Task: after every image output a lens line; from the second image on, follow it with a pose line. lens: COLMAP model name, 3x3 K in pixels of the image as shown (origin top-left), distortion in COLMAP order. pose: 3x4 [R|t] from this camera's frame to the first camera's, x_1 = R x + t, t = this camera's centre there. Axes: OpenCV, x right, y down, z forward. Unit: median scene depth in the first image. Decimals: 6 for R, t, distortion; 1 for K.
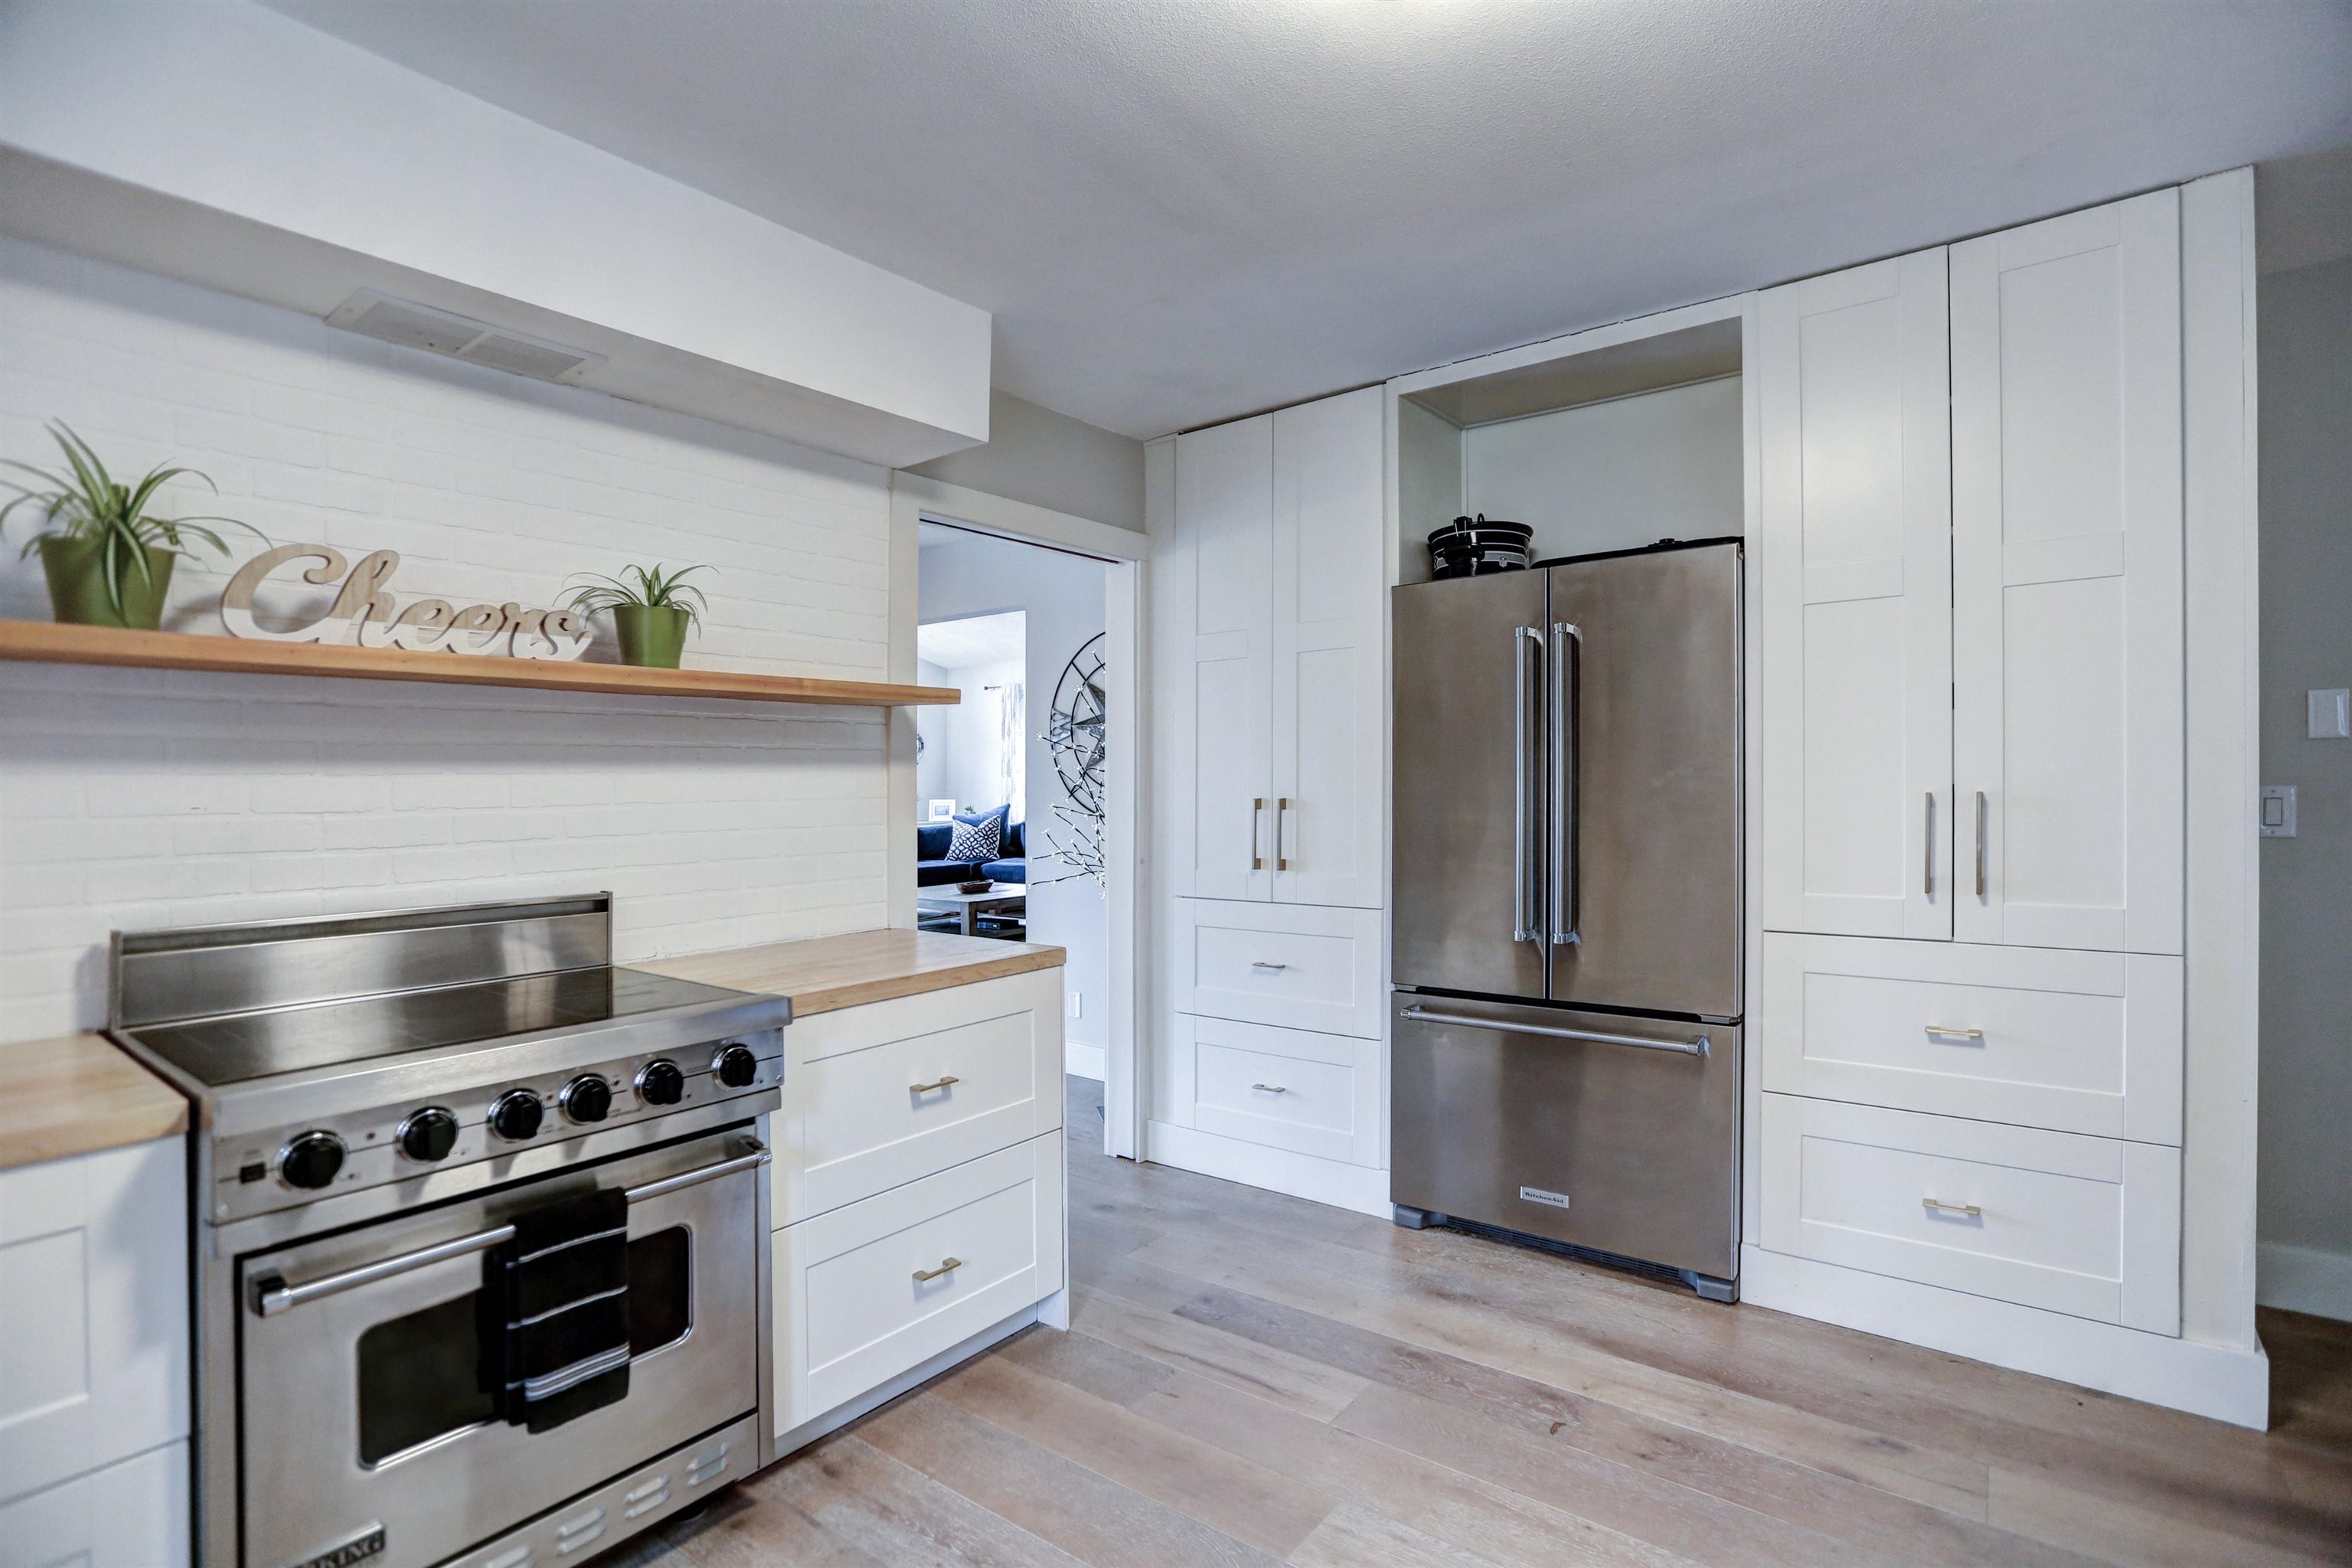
lens RADIAL K [[1063.6, 0, 1339.2], [0, 1063.6, 760.3], [0, 0, 1]] dist [-0.013510, 0.000418]
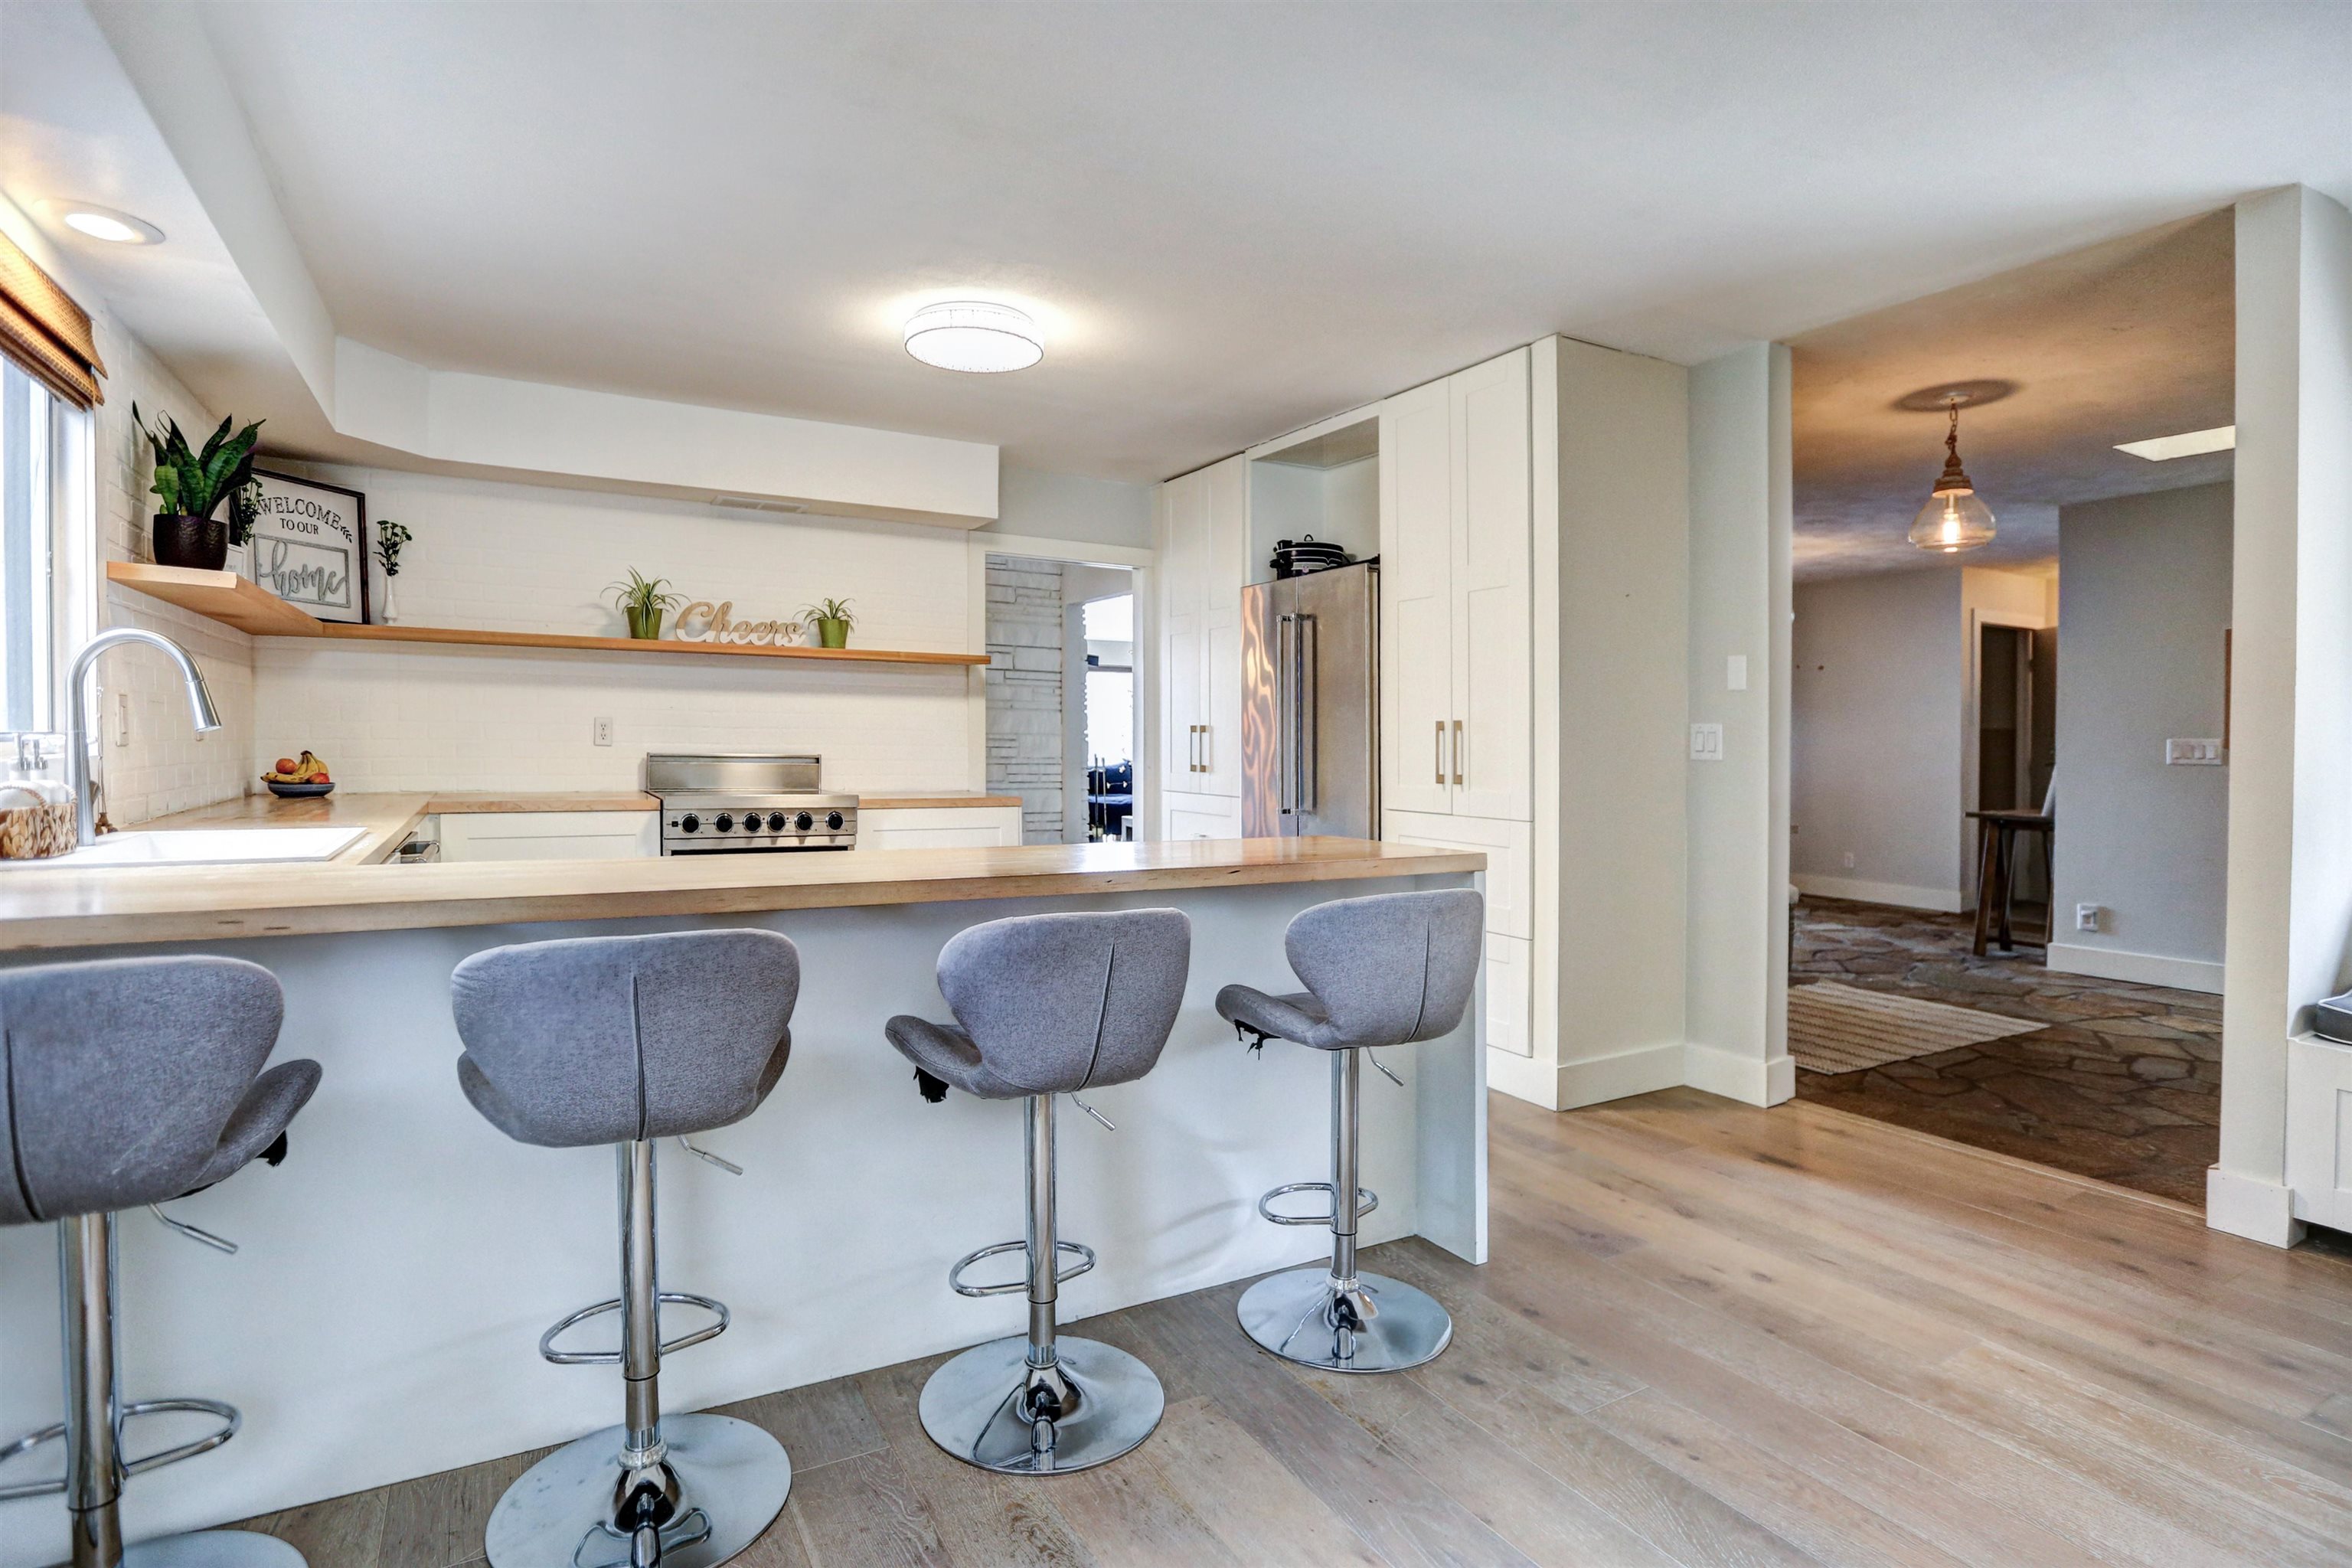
lens RADIAL K [[1125.4, 0, 1176.0], [0, 1125.4, 784.0], [0, 0, 1]] dist [-0.054696, 0.013943]
pose [[0.898610, 0.045639, -0.436367, 1.038722], [-0.020209, 0.997825, 0.062744, 0.032551], [0.438282, -0.047564, 0.897578, -0.779222]]
